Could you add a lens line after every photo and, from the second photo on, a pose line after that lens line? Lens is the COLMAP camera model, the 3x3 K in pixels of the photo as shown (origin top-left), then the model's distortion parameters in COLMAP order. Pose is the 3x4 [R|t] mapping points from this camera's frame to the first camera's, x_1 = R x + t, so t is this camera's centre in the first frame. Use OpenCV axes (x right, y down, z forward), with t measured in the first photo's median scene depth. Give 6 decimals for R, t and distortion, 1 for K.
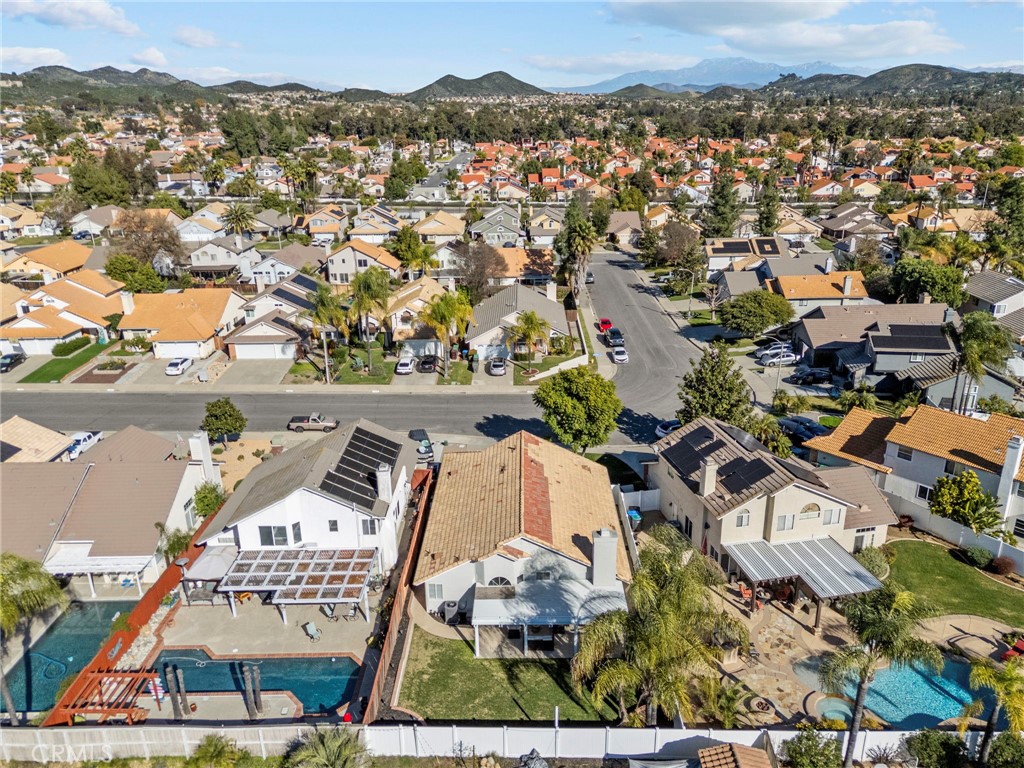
lens RADIAL K [[756.2, 0, 515.9], [0, 756.2, 386.7], [0, 0, 1]] dist [0.060517, -0.057287]
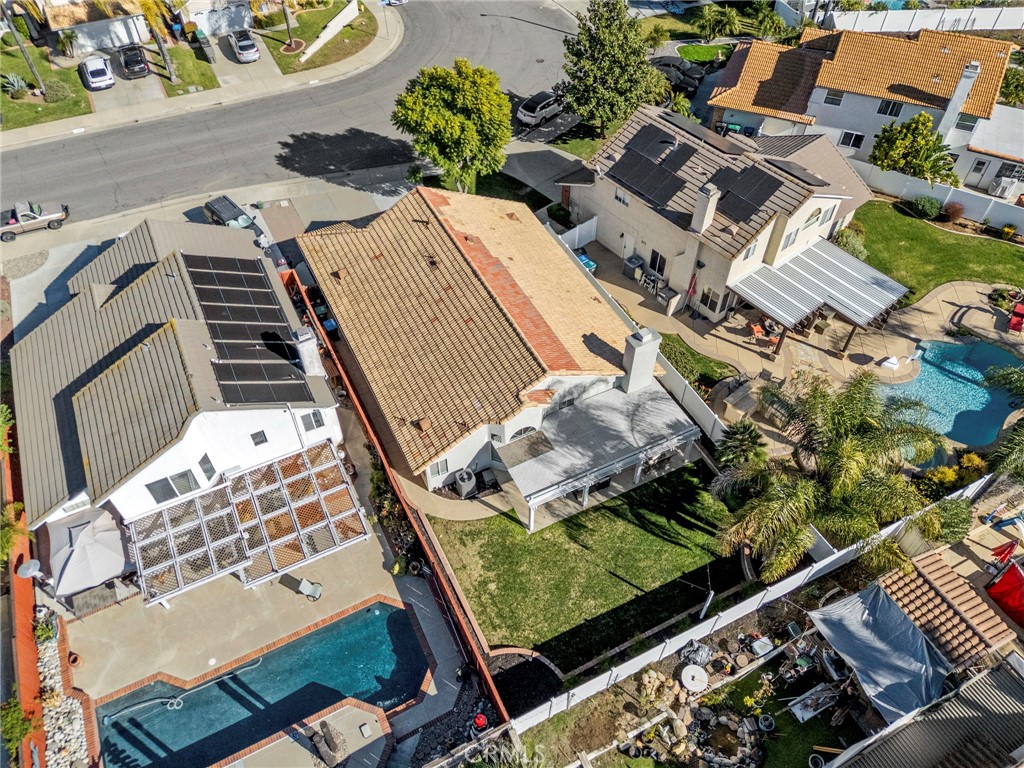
lens RADIAL K [[756.2, 0, 515.9], [0, 756.2, 386.7], [0, 0, 1]] dist [0.060517, -0.057287]
pose [[0.887616, -0.339295, 0.311476, -0.207542], [0.144259, 0.847034, 0.511588, -0.141359], [-0.437410, -0.409160, 0.800787, 0.352095]]
